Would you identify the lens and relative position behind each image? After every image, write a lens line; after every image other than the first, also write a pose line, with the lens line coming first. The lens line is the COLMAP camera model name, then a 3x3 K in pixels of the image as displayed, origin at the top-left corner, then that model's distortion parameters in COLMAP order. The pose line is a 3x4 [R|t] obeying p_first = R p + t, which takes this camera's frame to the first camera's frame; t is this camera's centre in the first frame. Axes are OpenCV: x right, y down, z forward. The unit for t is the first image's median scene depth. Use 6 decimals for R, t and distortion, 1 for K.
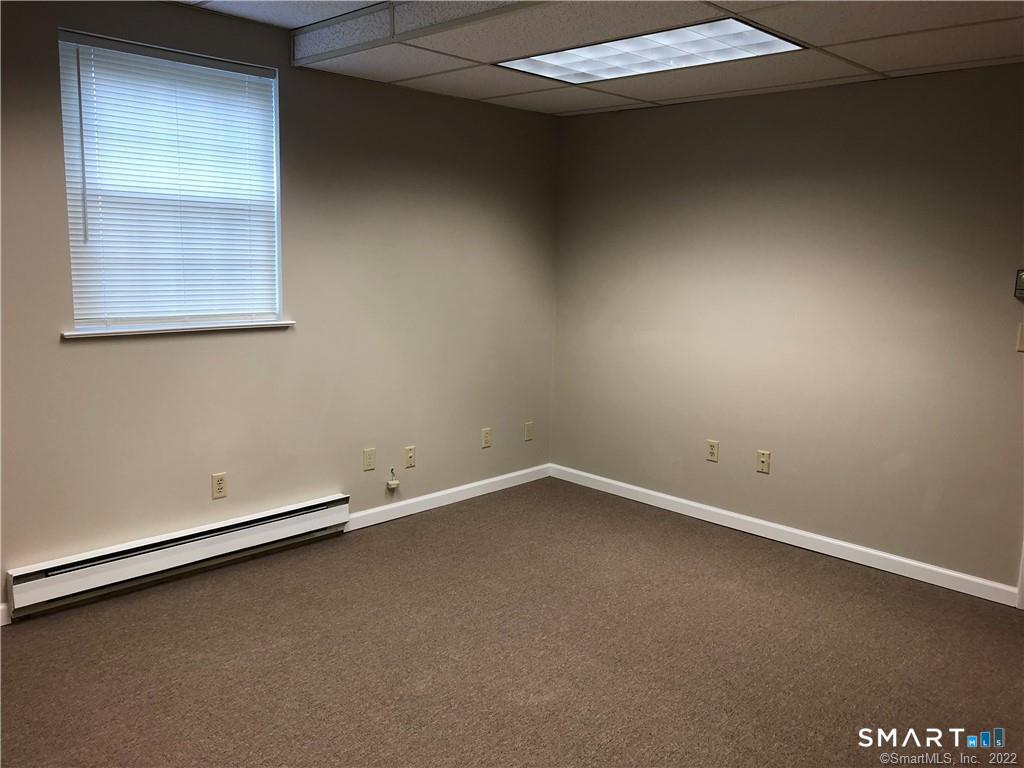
lens RADIAL K [[841.2, 0, 512.0], [0, 841.2, 382.8], [0, 0, 1]] dist [0.017012, 0.001253]
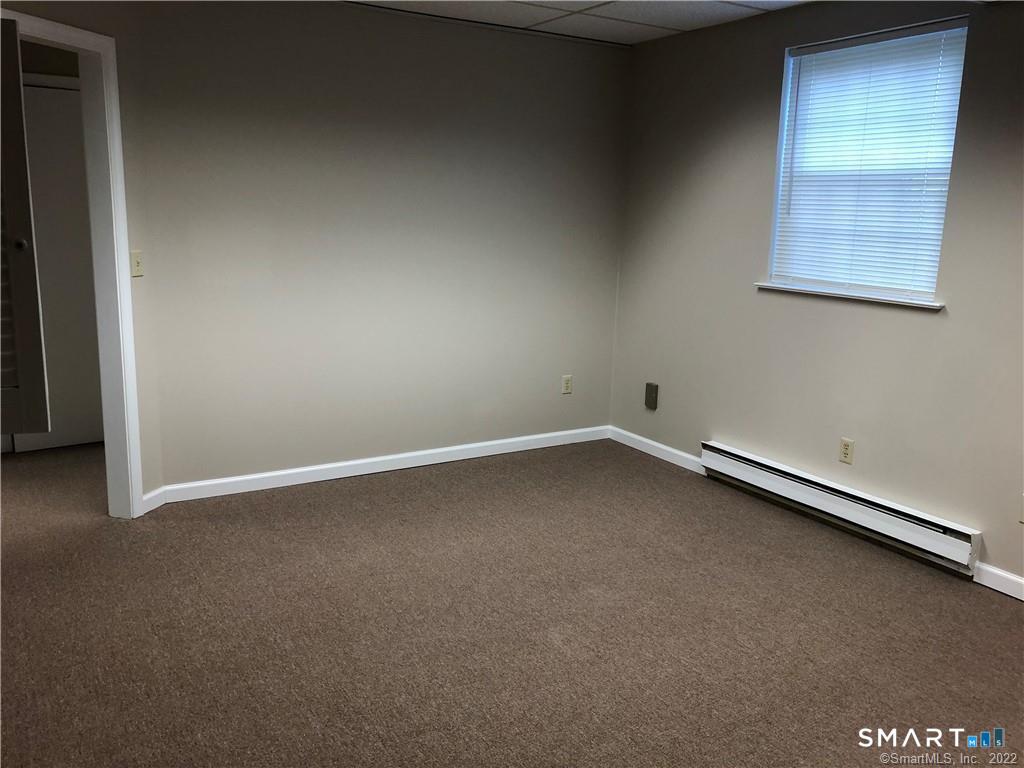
lens RADIAL K [[841.2, 0, 508.2], [0, 841.2, 377.7], [0, 0, 1]] dist [0.017012, 0.001253]
pose [[-0.252872, 0.162153, -0.953814, 0.750793], [-0.188328, 0.958748, 0.212921, -0.108977], [0.948993, 0.233472, -0.211902, 0.828089]]
